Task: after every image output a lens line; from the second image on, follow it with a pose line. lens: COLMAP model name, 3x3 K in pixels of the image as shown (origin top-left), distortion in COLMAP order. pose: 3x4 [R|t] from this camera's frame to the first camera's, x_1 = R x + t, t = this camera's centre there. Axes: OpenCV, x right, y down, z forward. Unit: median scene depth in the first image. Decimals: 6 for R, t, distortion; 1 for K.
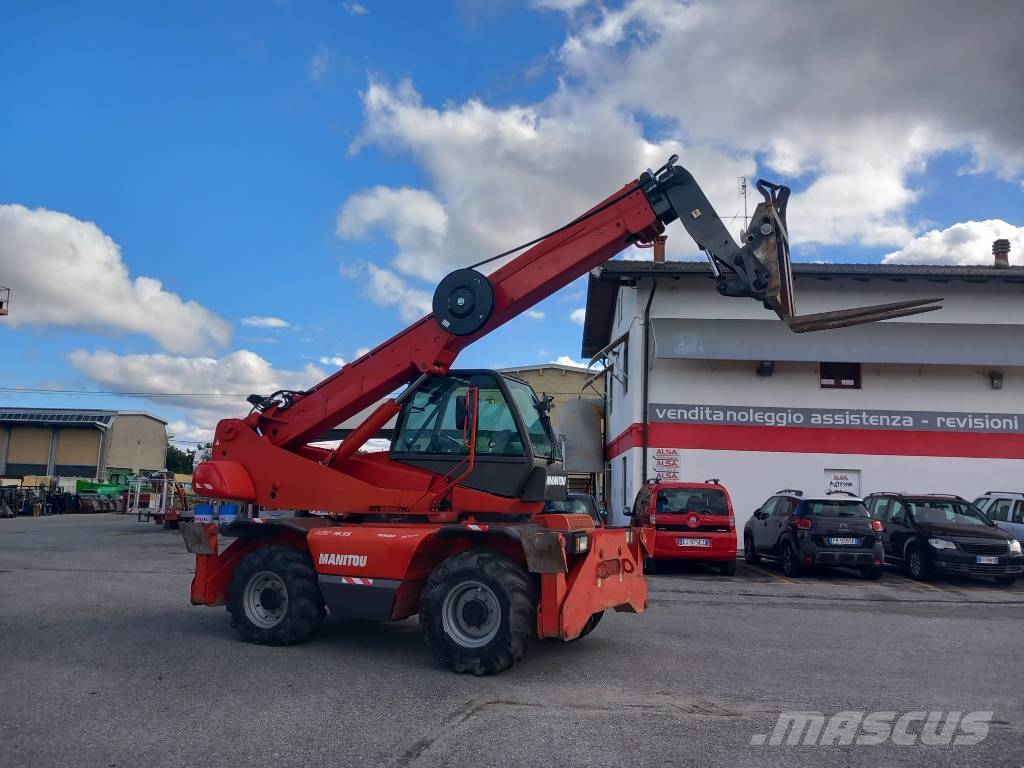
lens RADIAL K [[801.1, 0, 512.0], [0, 801.1, 384.0], [0, 0, 1]] dist [0.104379, -0.205908]
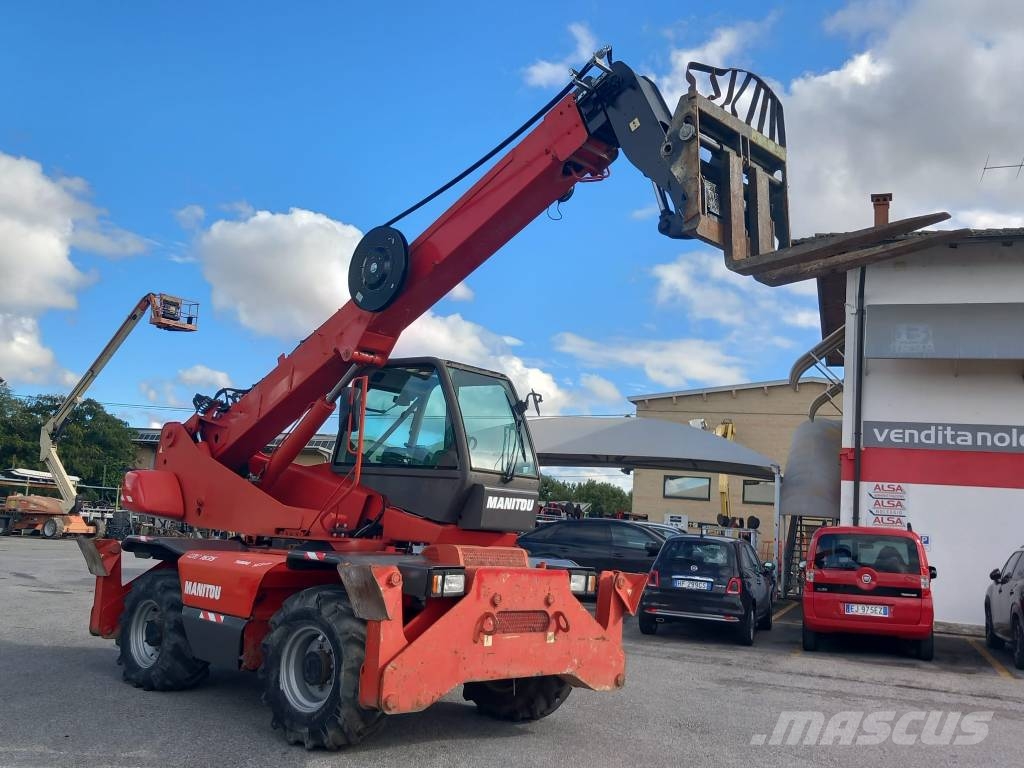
lens RADIAL K [[954.4, 0, 512.6], [0, 954.4, 386.6], [0, 0, 1]] dist [0.153121, -0.430304]
pose [[0.949142, -0.008554, -0.314732, 0.314136], [0.000860, 0.999698, -0.024574, 0.030729], [0.314847, 0.023054, 0.948863, 0.140816]]
